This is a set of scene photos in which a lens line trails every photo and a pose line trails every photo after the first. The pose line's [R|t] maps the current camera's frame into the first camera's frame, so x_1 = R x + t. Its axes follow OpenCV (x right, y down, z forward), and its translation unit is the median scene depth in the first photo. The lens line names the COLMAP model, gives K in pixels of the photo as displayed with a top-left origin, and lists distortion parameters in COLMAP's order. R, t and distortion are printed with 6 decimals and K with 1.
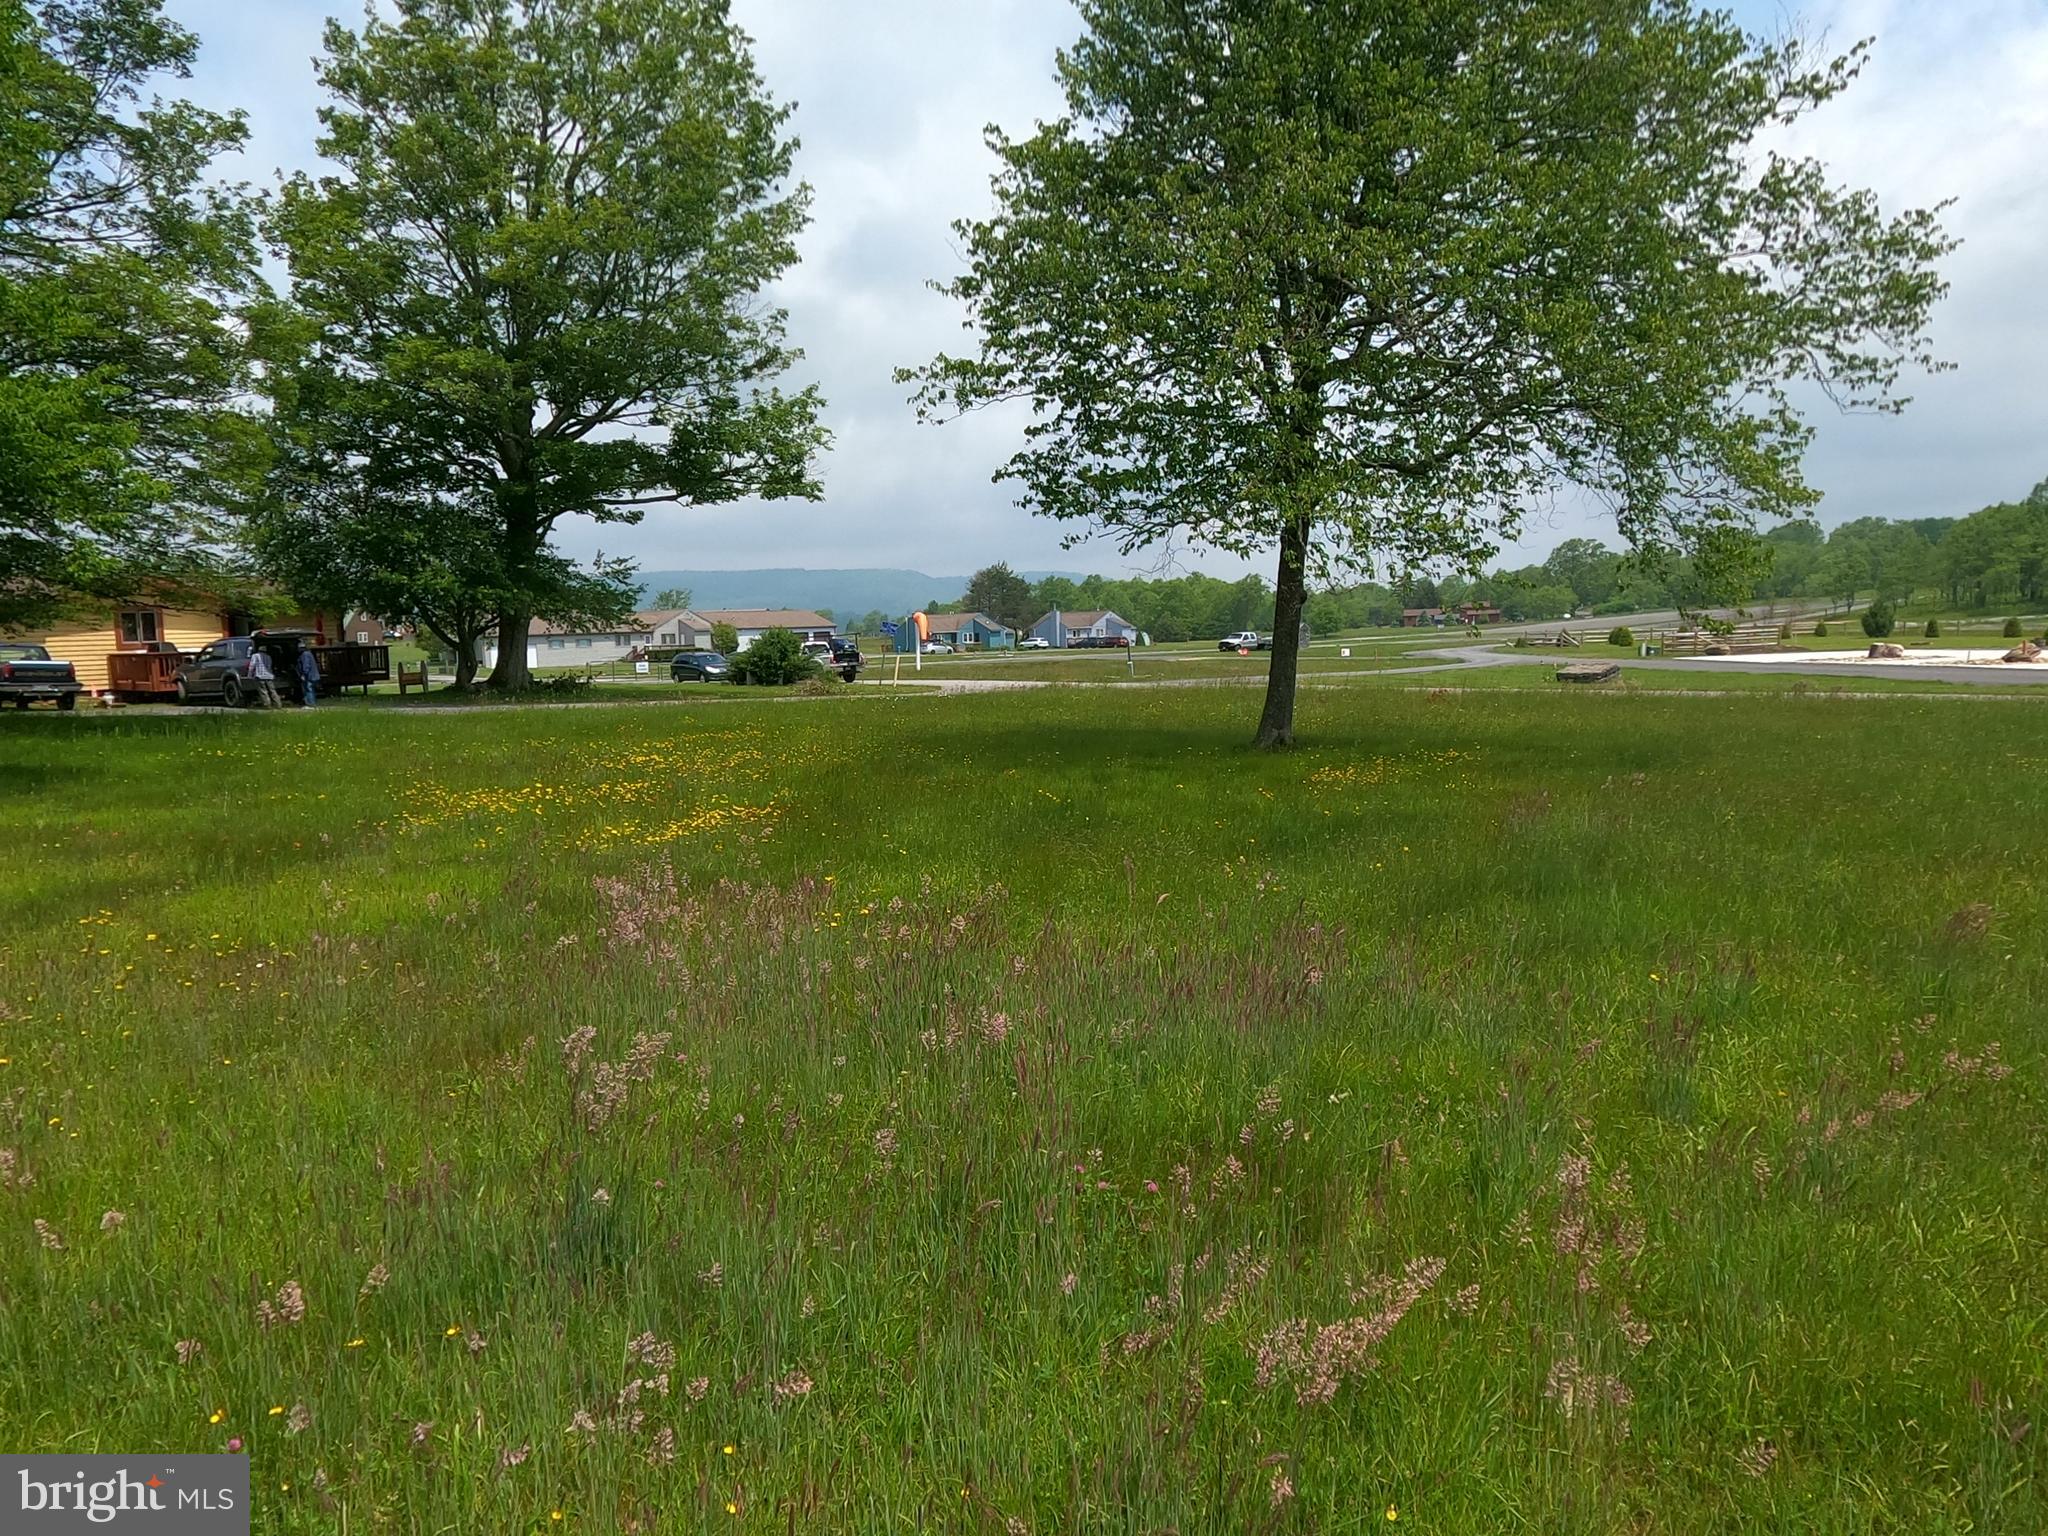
lens RADIAL K [[1389.6, 0, 1026.7], [0, 1389.6, 766.9], [0, 0, 1]] dist [-0.003149, 0.001353]
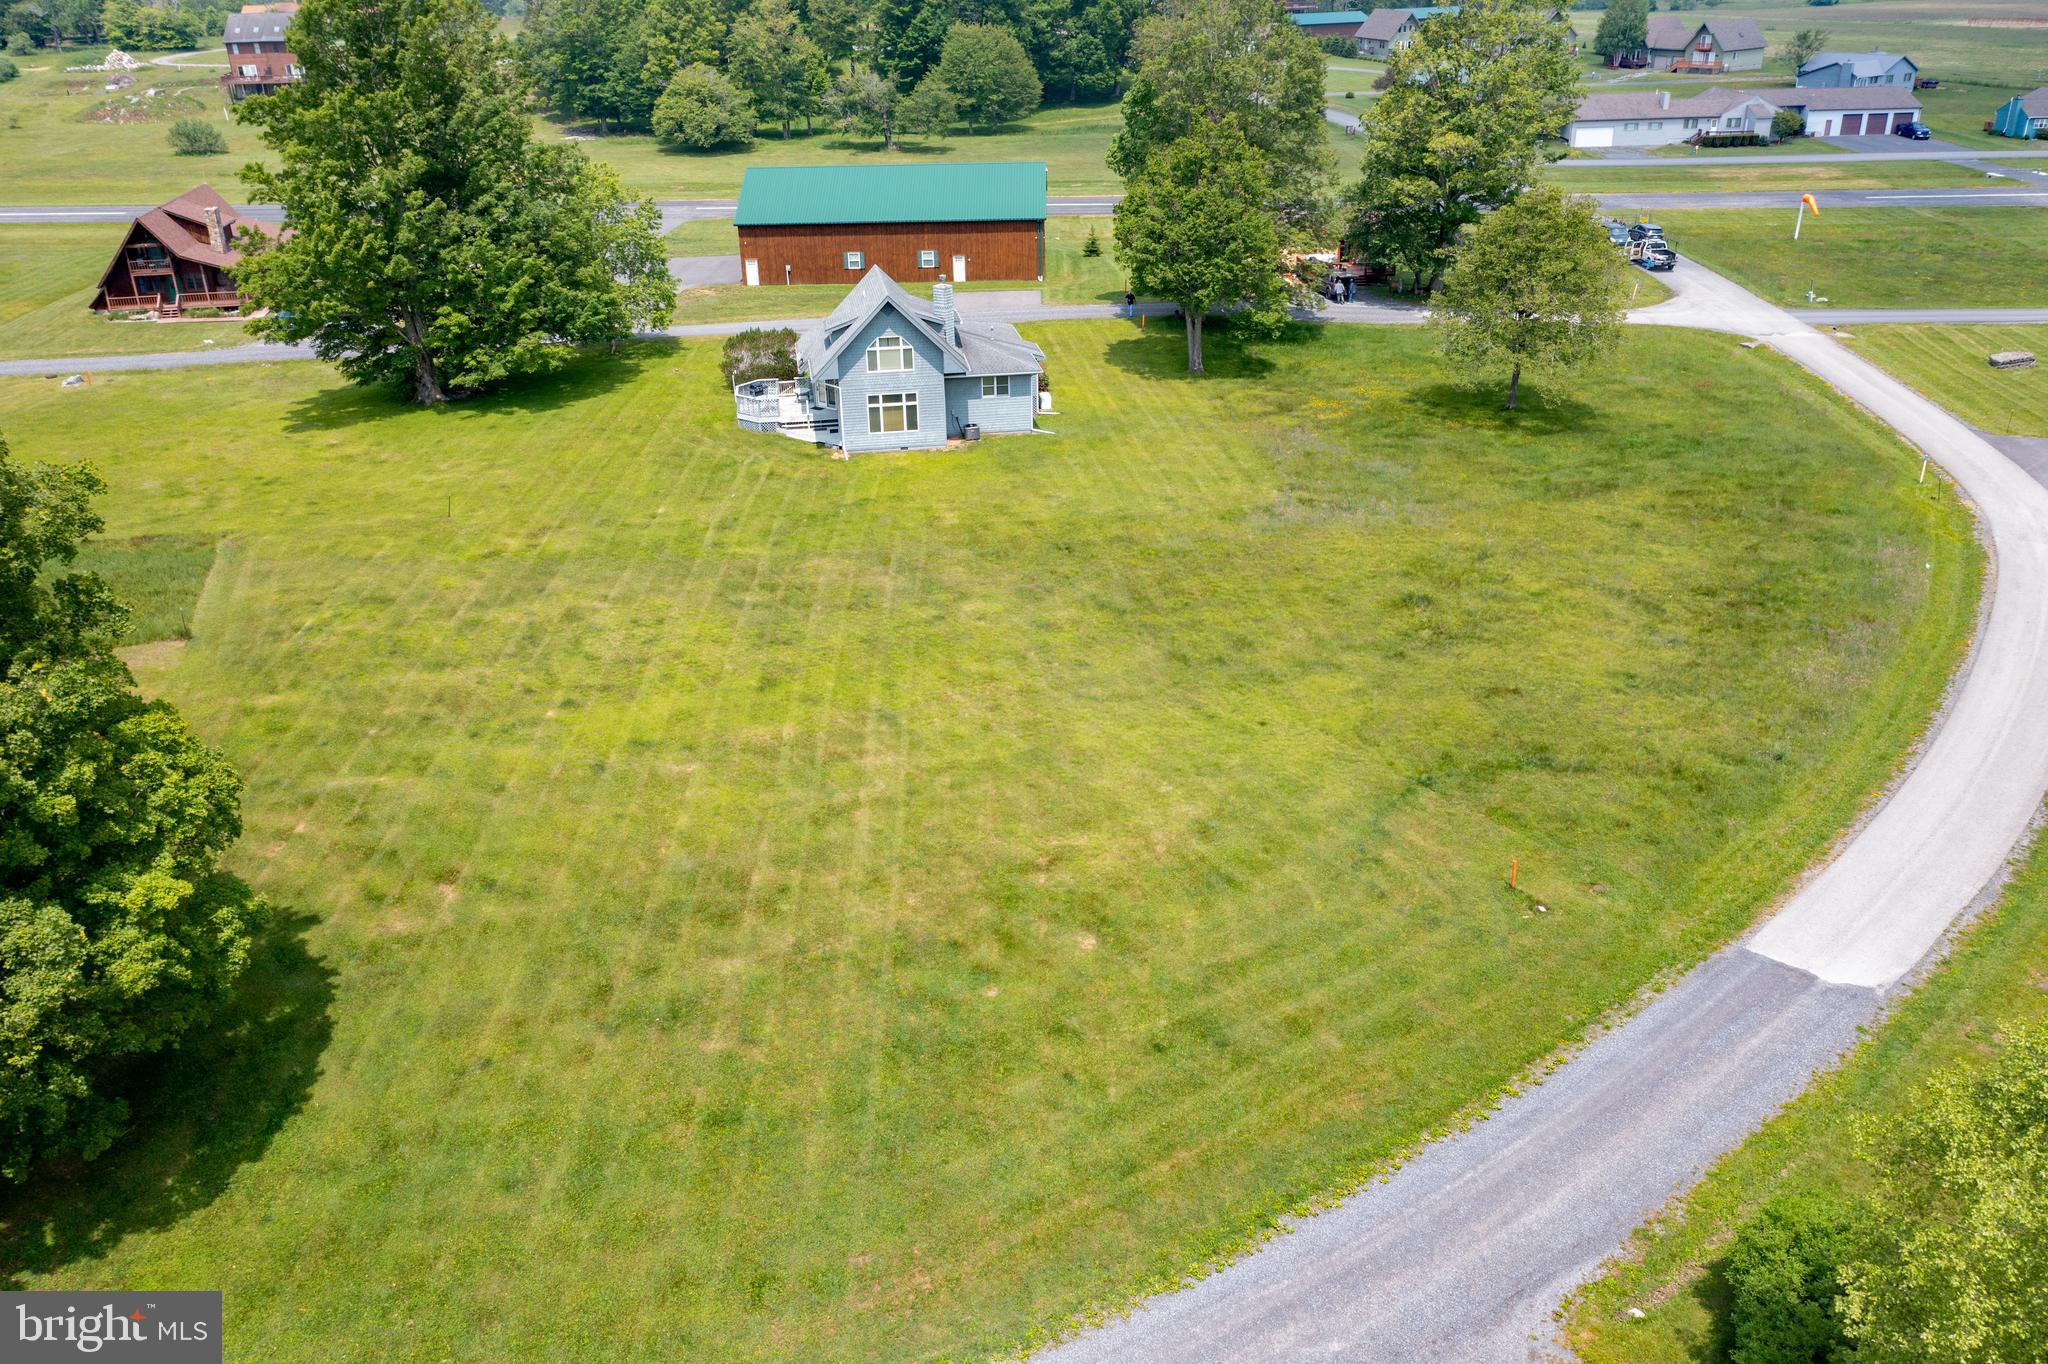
lens RADIAL K [[1645.1, 0, 1011.5], [0, 1645.1, 674.7], [0, 0, 1]] dist [-0.013638, 0.006201]
pose [[0.715289, 0.295663, -0.633202, 0.506272], [-0.064261, 0.930080, 0.361693, -0.195393], [0.695868, -0.218025, 0.684275, -0.734466]]
